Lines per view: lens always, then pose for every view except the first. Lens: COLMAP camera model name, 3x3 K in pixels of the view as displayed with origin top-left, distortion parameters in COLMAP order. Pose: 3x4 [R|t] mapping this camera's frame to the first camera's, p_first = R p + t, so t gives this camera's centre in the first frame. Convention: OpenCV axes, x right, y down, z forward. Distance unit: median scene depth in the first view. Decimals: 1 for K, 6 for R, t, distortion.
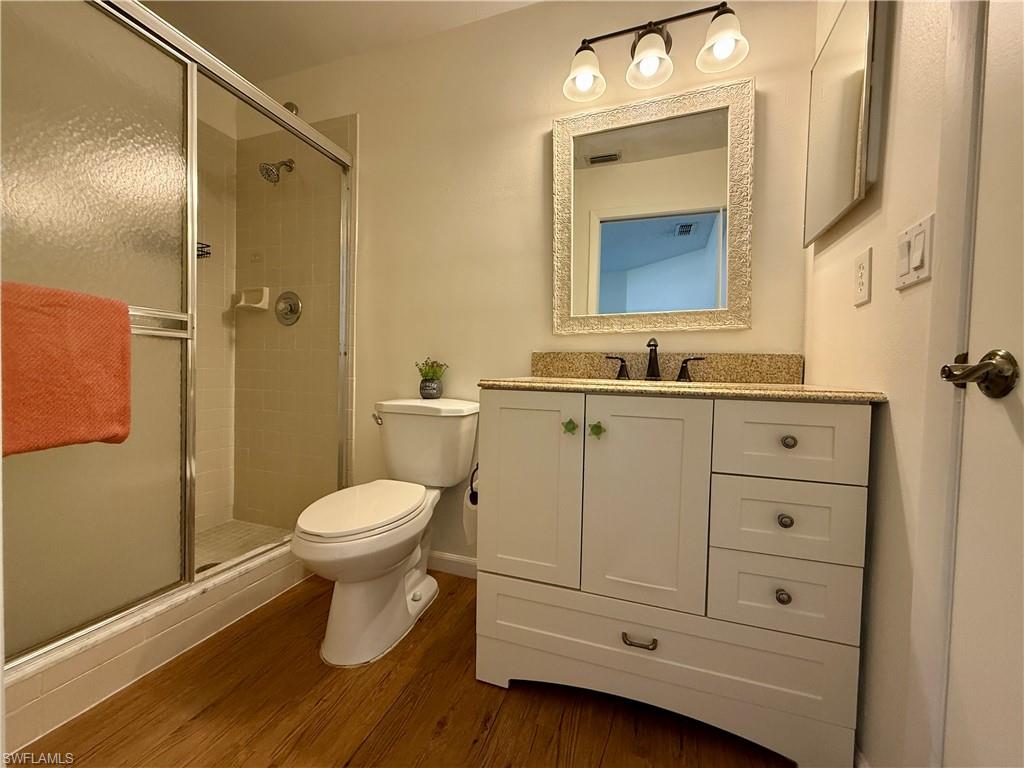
lens RADIAL K [[408.8, 0, 512.4], [0, 408.8, 382.3], [0, 0, 1]] dist [0.000436, -0.000158]
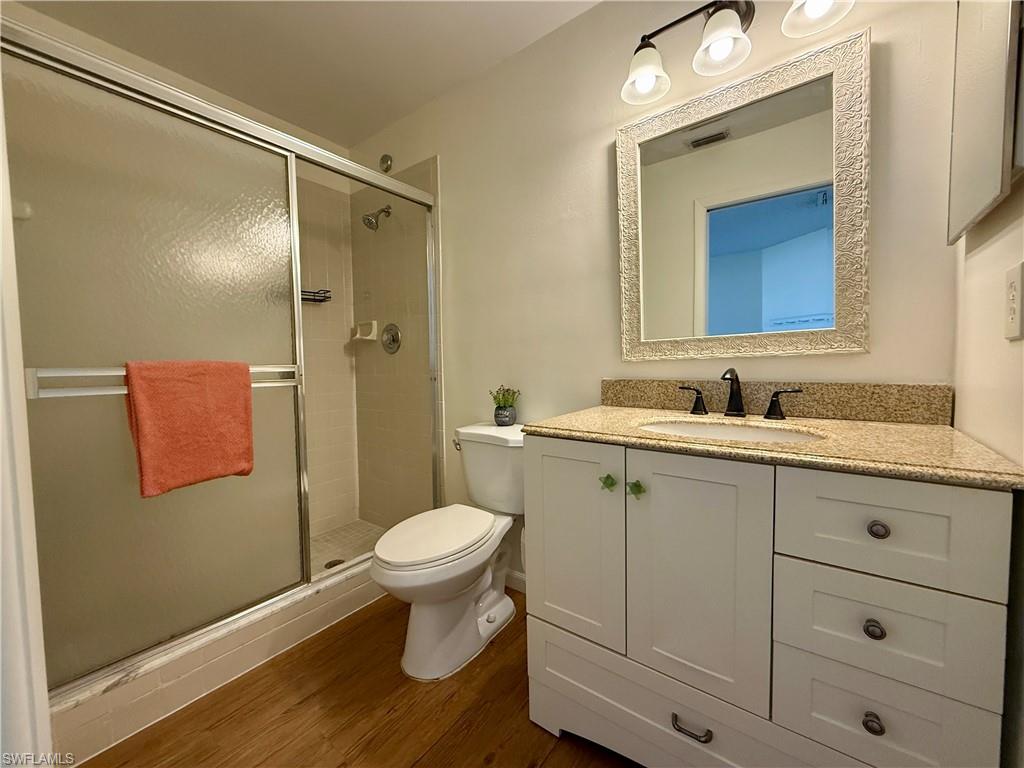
lens RADIAL K [[408.8, 0, 512.5], [0, 408.8, 382.5], [0, 0, 1]] dist [0.000436, -0.000158]
pose [[0.951885, -0.021800, -0.305681, 0.165331], [0.028834, 0.999413, 0.018516, -0.105933], [0.305097, -0.026439, 0.951954, 0.038619]]
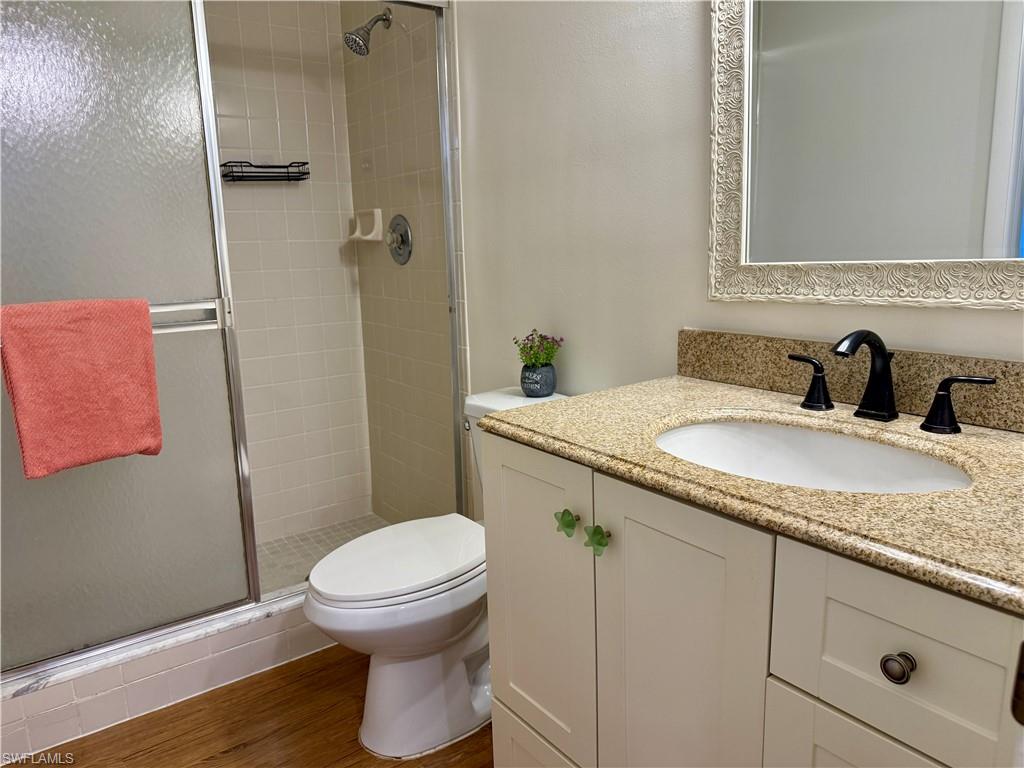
lens RADIAL K [[728.6, 0, 511.3], [0, 728.6, 385.9], [0, 0, 1]] dist [0.024335, -0.029494]
pose [[0.819445, 0.065945, -0.569351, 0.486721], [0.031647, 0.986638, 0.159825, -0.187501], [0.572283, -0.148986, 0.806409, 0.107615]]
